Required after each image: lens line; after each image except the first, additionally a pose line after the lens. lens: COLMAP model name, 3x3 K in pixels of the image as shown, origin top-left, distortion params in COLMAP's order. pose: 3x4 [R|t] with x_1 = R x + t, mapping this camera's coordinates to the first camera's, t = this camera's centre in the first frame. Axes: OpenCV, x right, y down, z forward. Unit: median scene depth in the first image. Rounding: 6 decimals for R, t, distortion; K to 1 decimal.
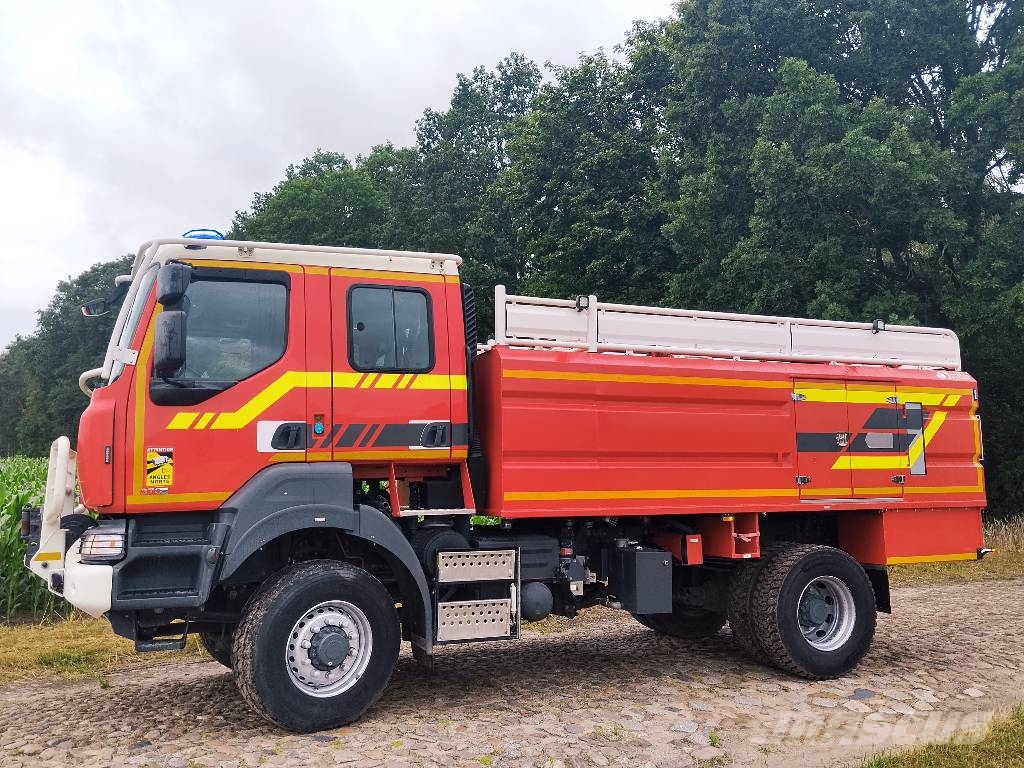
lens RADIAL K [[860.3, 0, 512.0], [0, 860.3, 384.0], [0, 0, 1]] dist [0.102521, -0.184067]
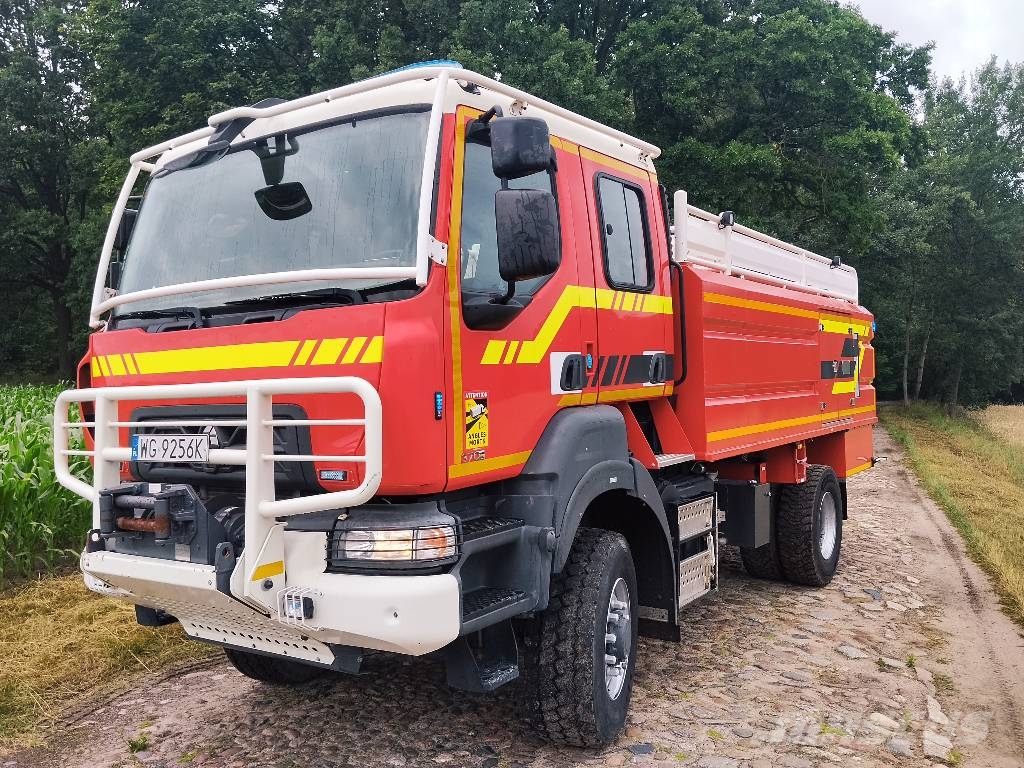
lens RADIAL K [[860.3, 0, 512.0], [0, 860.3, 384.0], [0, 0, 1]] dist [0.102521, -0.184067]
pose [[0.832480, -0.012329, 0.553918, -0.598412], [-0.049223, 0.994153, 0.096104, 0.001124], [-0.551864, -0.107270, 0.827006, 0.347417]]
